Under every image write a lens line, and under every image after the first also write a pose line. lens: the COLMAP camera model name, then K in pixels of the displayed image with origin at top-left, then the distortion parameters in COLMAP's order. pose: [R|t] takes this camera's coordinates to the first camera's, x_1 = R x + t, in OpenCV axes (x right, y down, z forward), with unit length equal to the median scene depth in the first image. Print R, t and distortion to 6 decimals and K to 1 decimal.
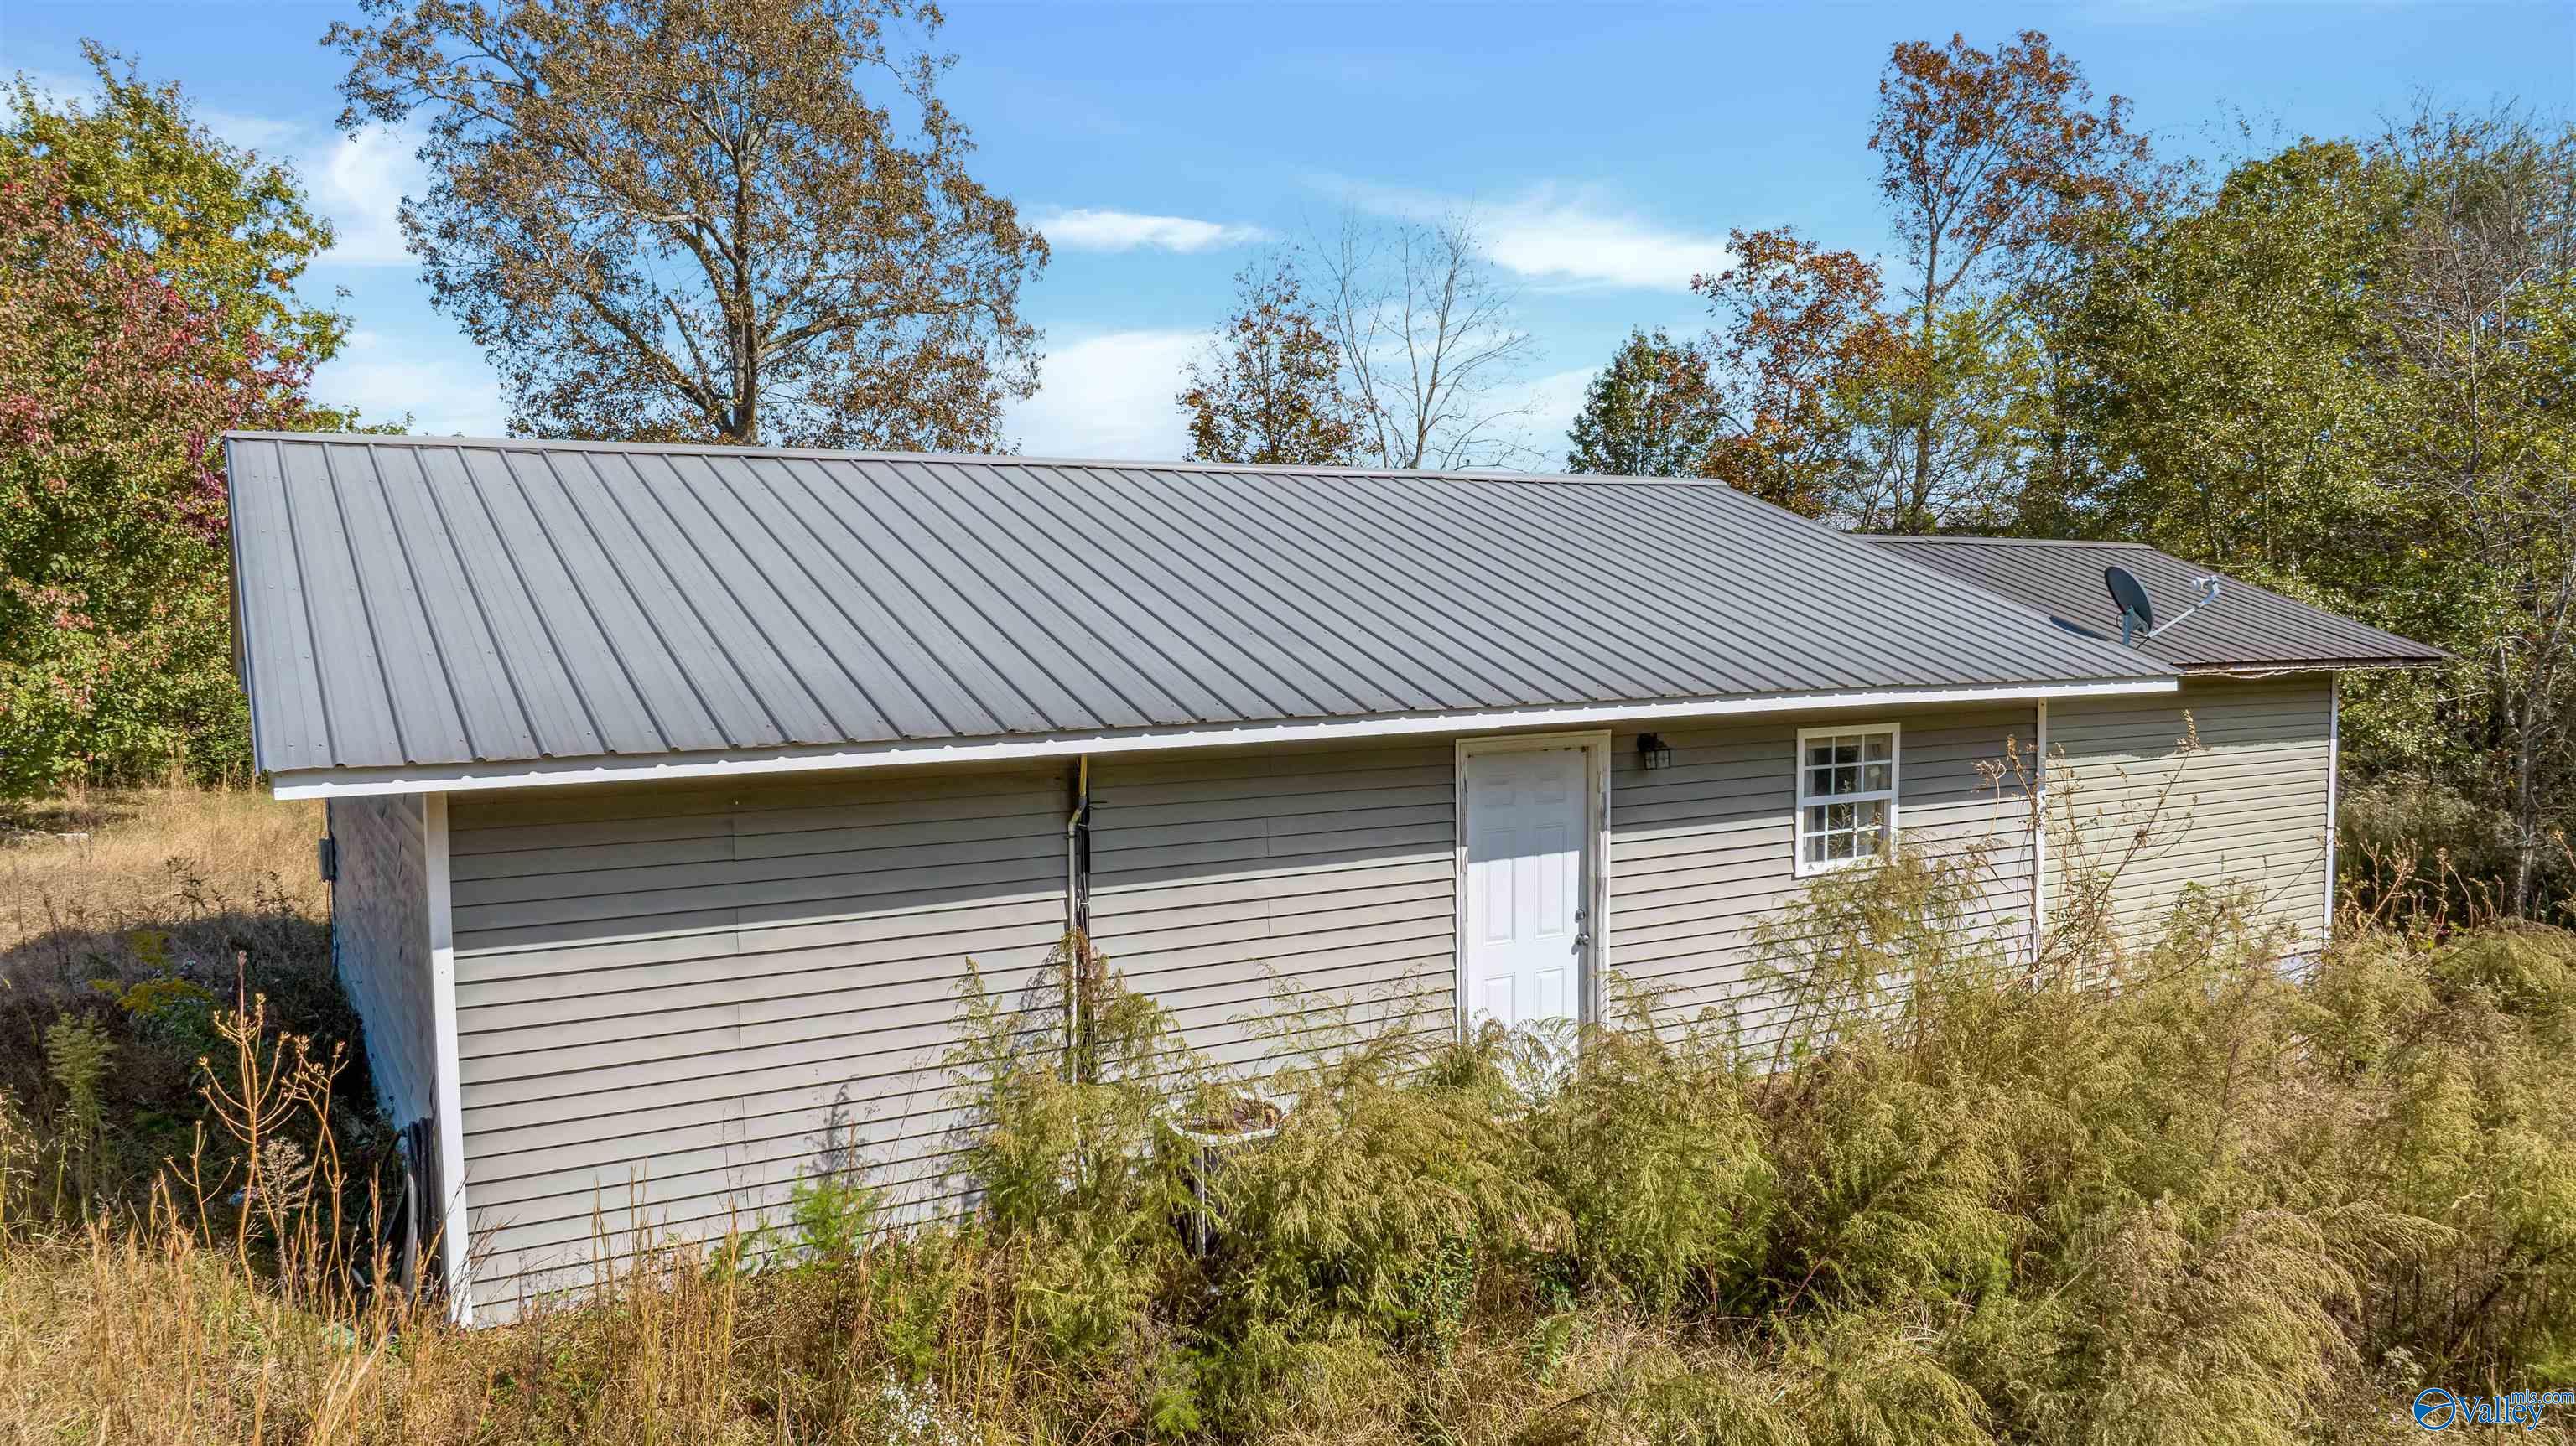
lens RADIAL K [[1829.1, 0, 1288.0], [0, 1829.1, 723.0], [0, 0, 1]] dist [-0.045797, 0.053665]
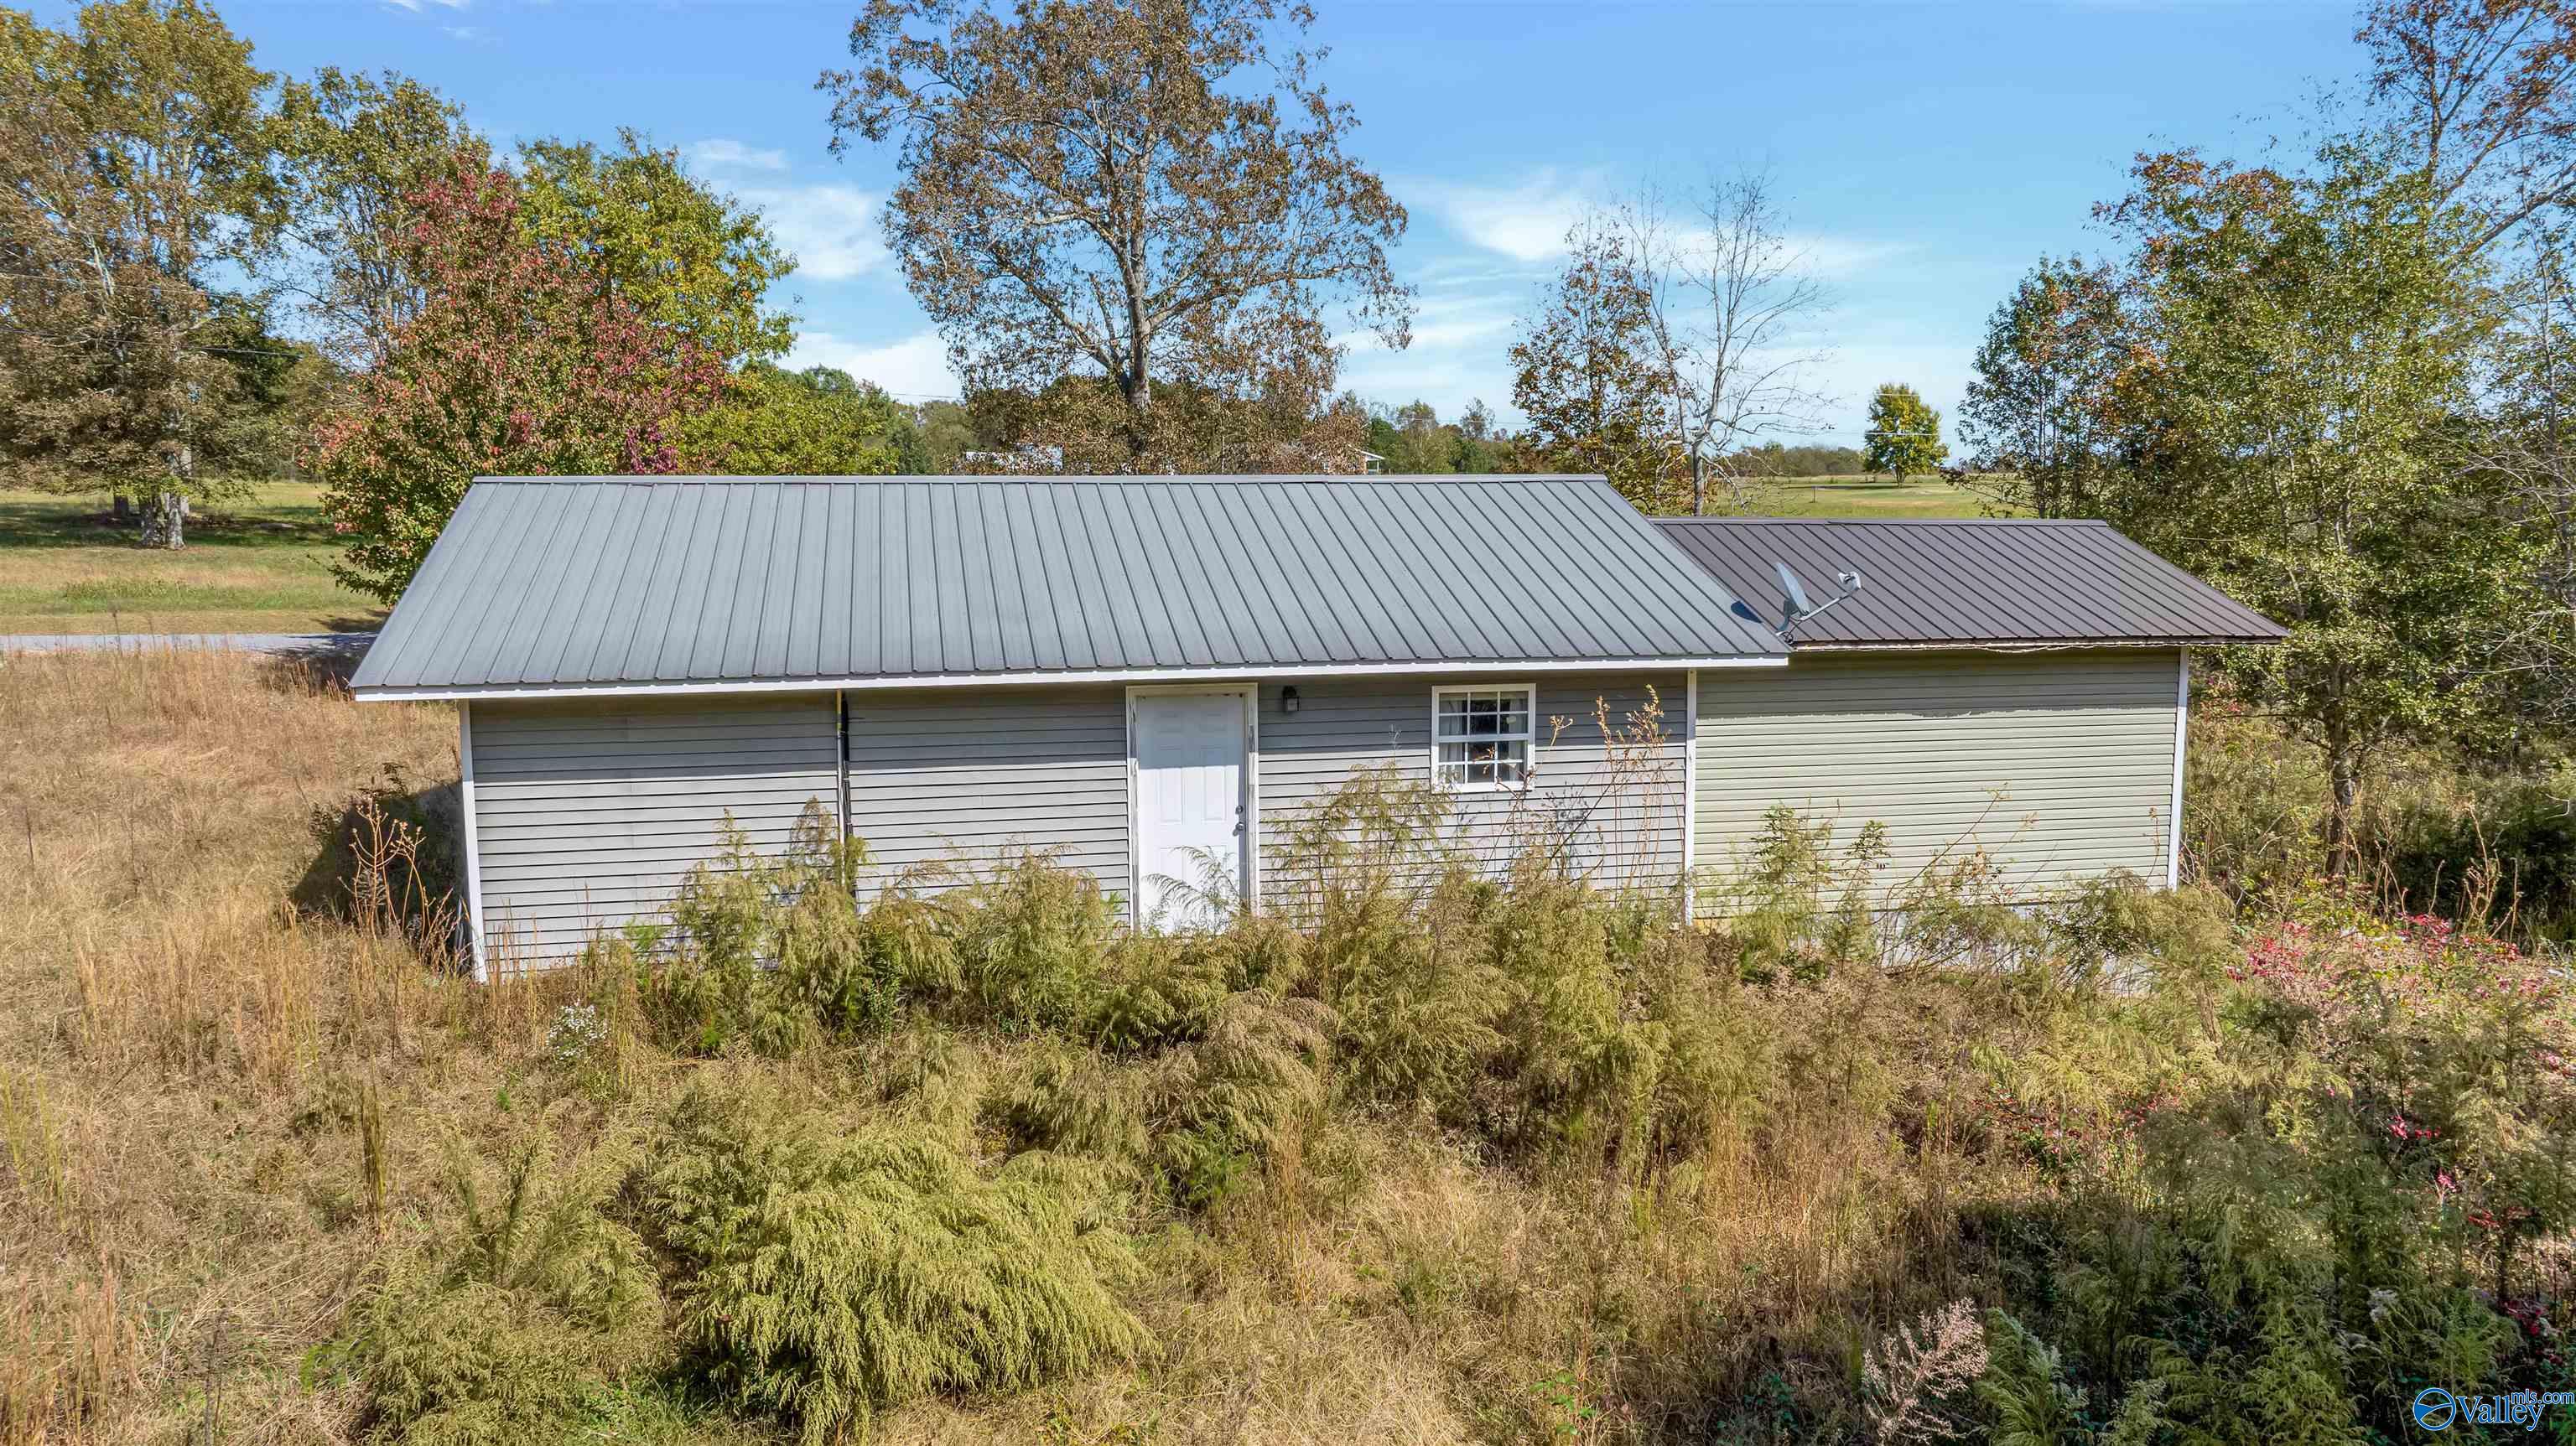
lens RADIAL K [[1829.1, 0, 1288.0], [0, 1829.1, 723.0], [0, 0, 1]] dist [-0.045797, 0.053665]
pose [[0.946387, 0.043587, -0.320080, 0.601513], [-0.026723, 0.998023, 0.056894, -0.043012], [0.321926, -0.045291, 0.945681, -0.328618]]
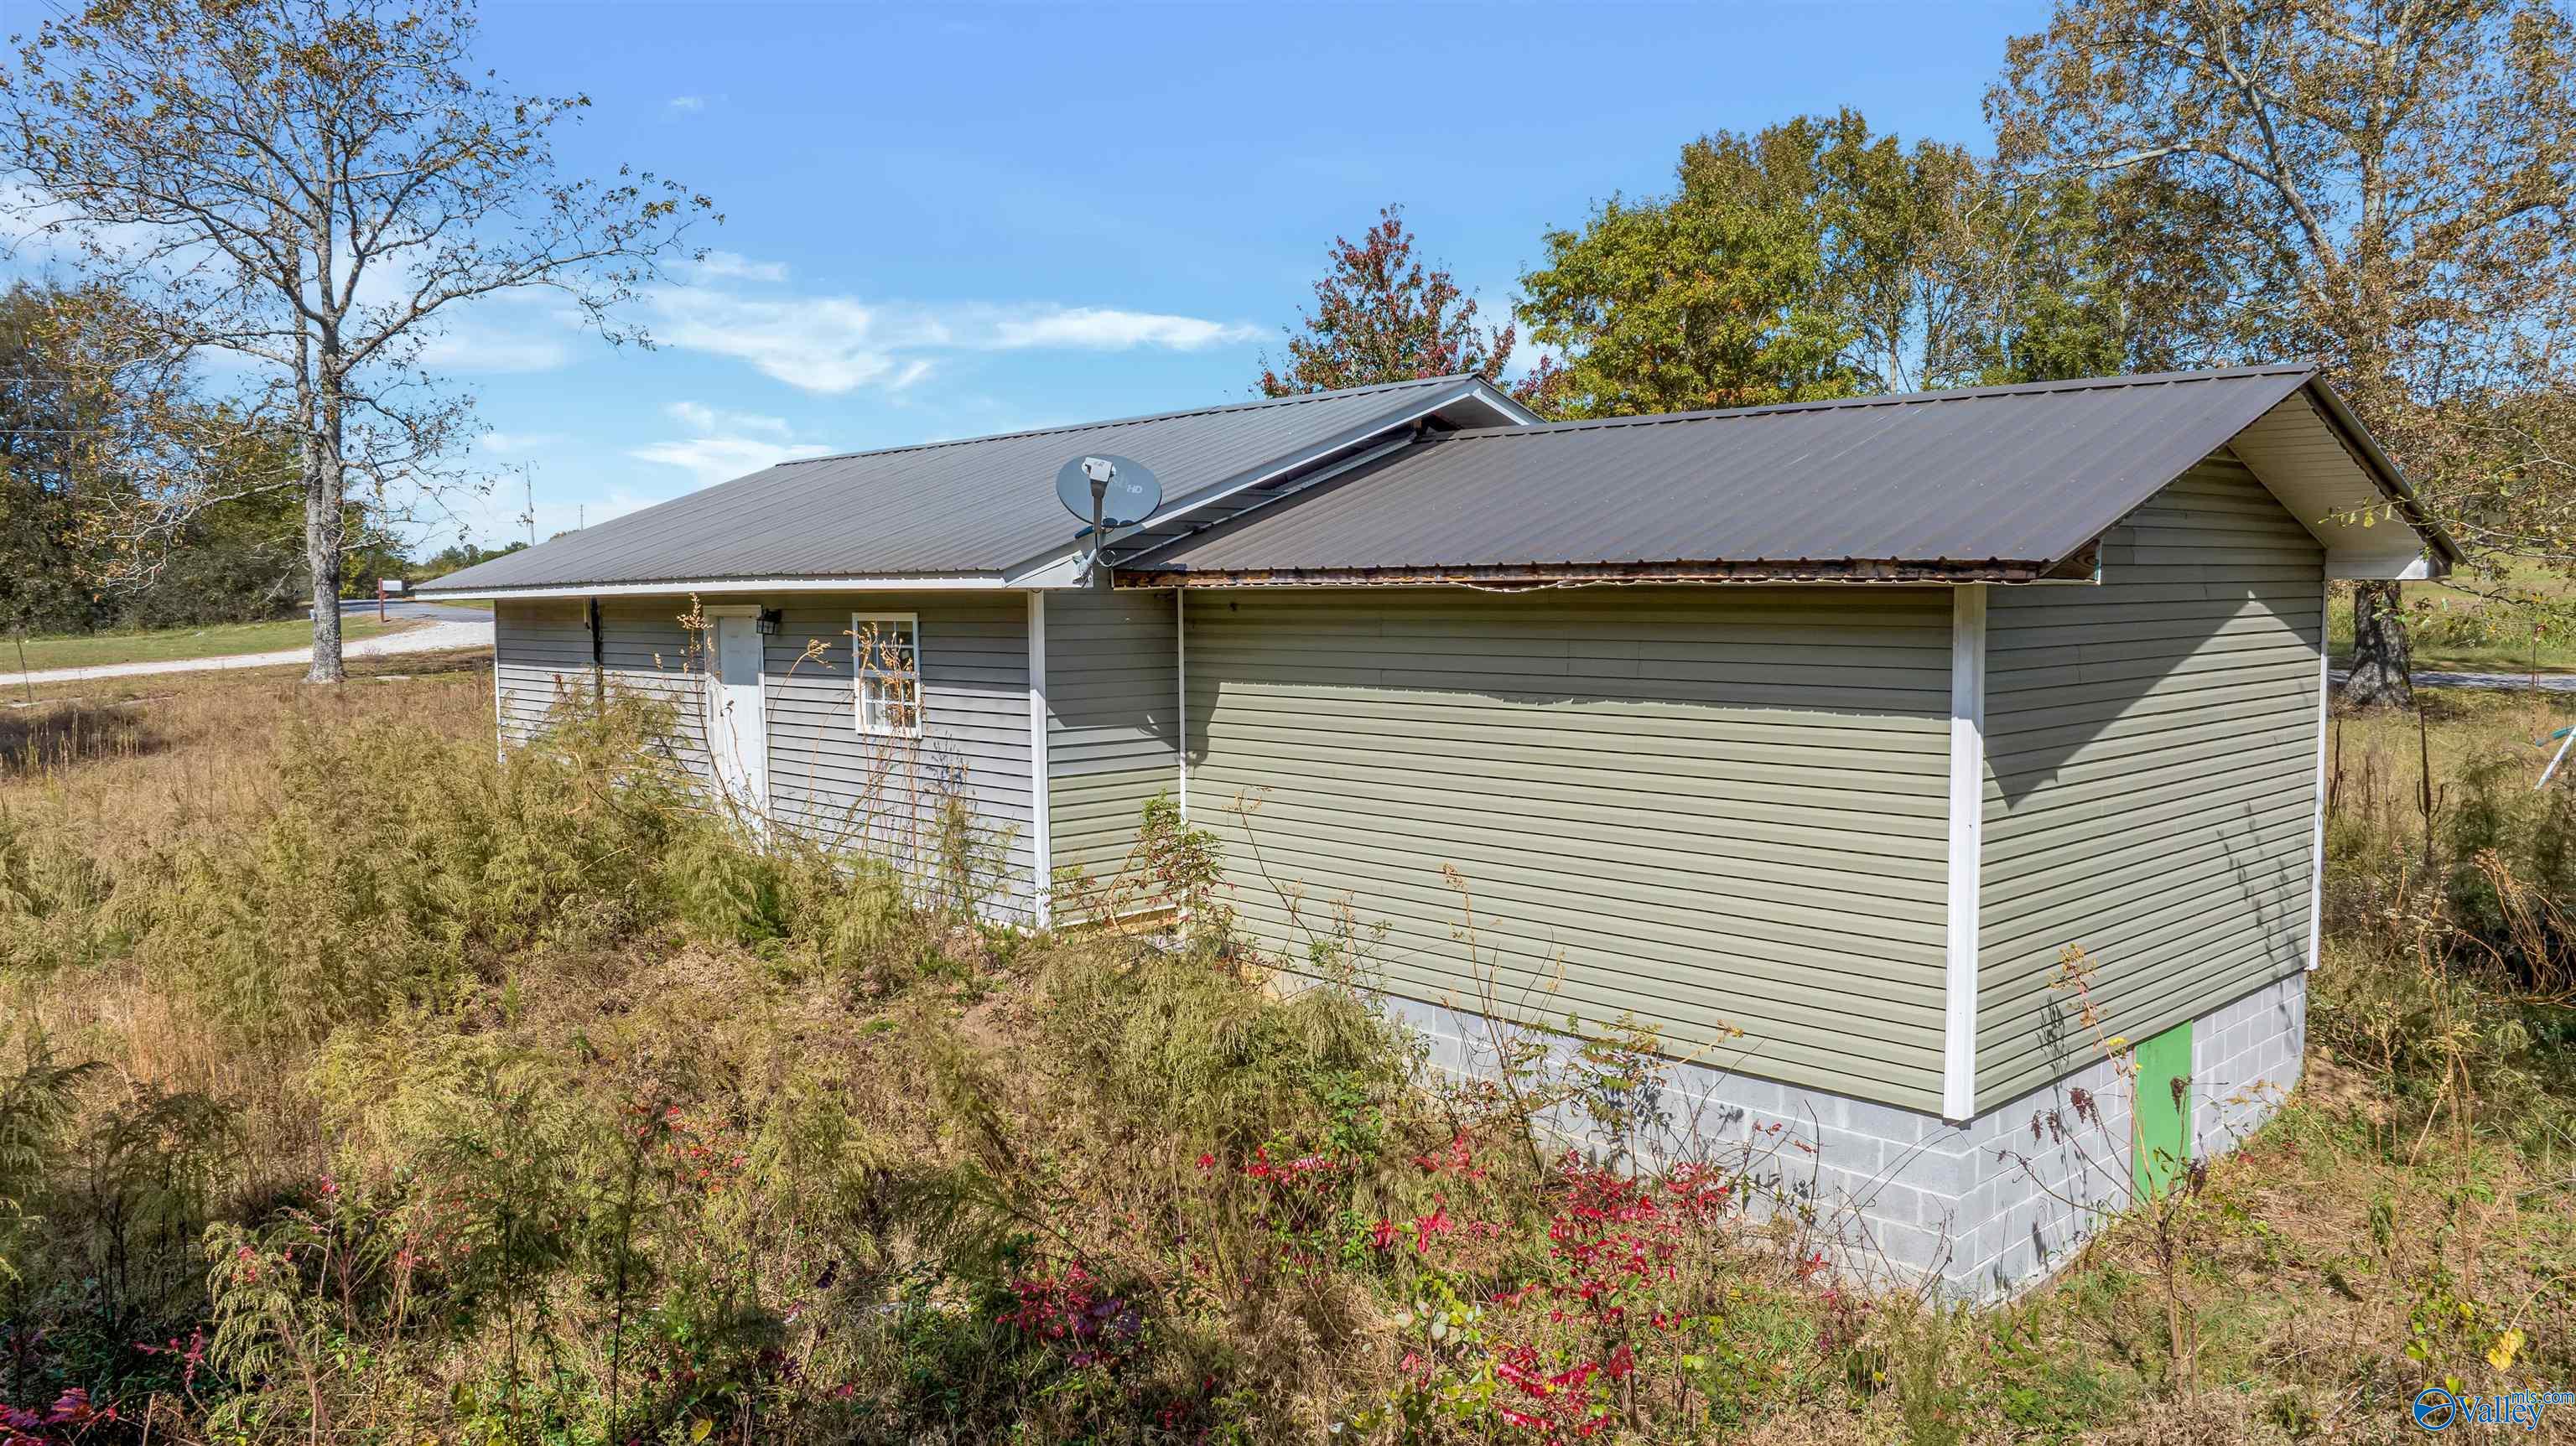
lens RADIAL K [[1829.1, 0, 1288.0], [0, 1829.1, 723.0], [0, 0, 1]] dist [-0.045797, 0.053665]
pose [[0.200818, 0.092824, -0.975221, 1.501749], [-0.047303, 0.995258, 0.084991, -0.038437], [0.978486, 0.029063, 0.204257, 1.012318]]
